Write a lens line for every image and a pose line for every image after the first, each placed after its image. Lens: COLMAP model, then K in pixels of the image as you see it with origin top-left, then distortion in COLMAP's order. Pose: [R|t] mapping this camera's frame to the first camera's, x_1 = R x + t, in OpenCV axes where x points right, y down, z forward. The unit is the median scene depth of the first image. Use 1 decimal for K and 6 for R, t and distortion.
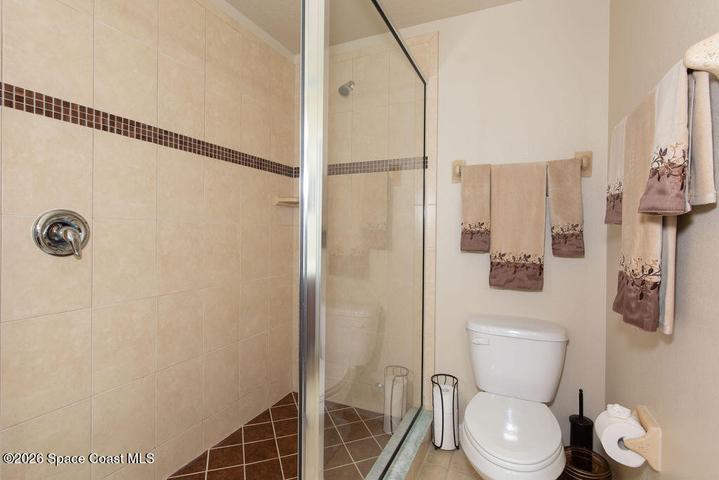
lens RADIAL K [[348.6, 0, 359.4], [0, 348.6, 239.5], [0, 0, 1]] dist [-0.004802, 0.000340]
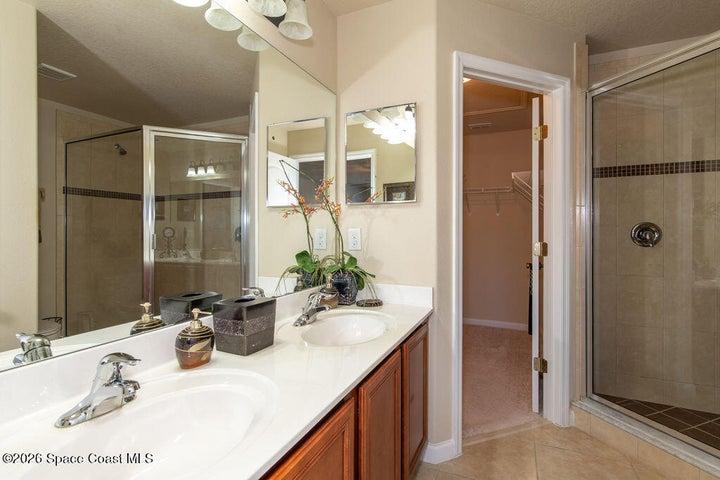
lens RADIAL K [[349.1, 0, 359.5], [0, 349.1, 237.8], [0, 0, 1]] dist [-0.004802, 0.000340]
pose [[0.006782, -0.001614, -0.999976, 1.029607], [-0.018232, 0.999832, -0.001737, 0.030013], [0.999811, 0.018244, 0.006752, -0.563233]]
